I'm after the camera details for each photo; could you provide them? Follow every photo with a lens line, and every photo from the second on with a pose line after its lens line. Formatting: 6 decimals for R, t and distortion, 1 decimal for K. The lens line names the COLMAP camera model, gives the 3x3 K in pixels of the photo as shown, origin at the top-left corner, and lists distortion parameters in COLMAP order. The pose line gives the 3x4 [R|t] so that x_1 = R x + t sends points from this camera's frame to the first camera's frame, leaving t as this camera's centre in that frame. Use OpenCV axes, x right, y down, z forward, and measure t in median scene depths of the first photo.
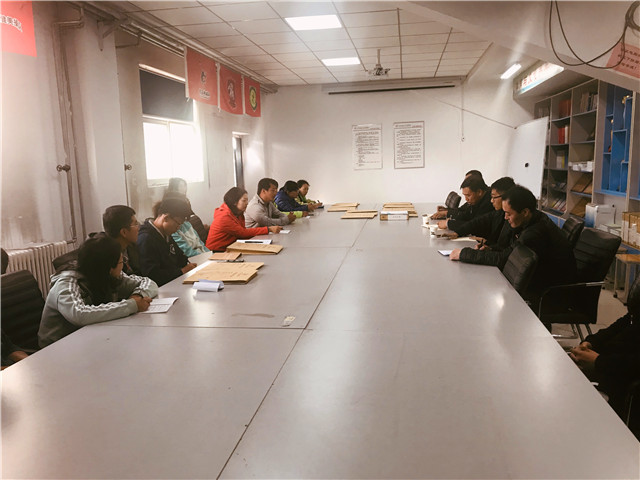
lens RADIAL K [[524.6, 0, 320.0], [0, 524.6, 240.0], [0, 0, 1]] dist [0.012032, -0.004088]
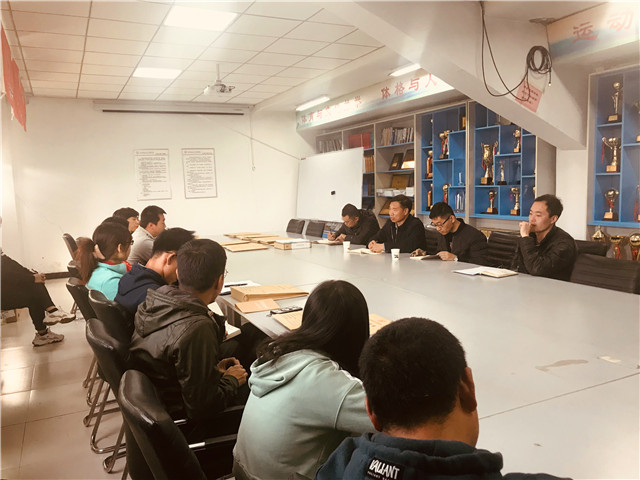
lens RADIAL K [[519.9, 0, 320.0], [0, 519.9, 240.0], [0, 0, 1]] dist [0.055468, -0.072385]
pose [[0.817216, -0.056010, 0.573604, -0.228263], [0.094231, 0.994859, -0.037107, -0.010328], [-0.568576, 0.084376, 0.818292, 0.157703]]
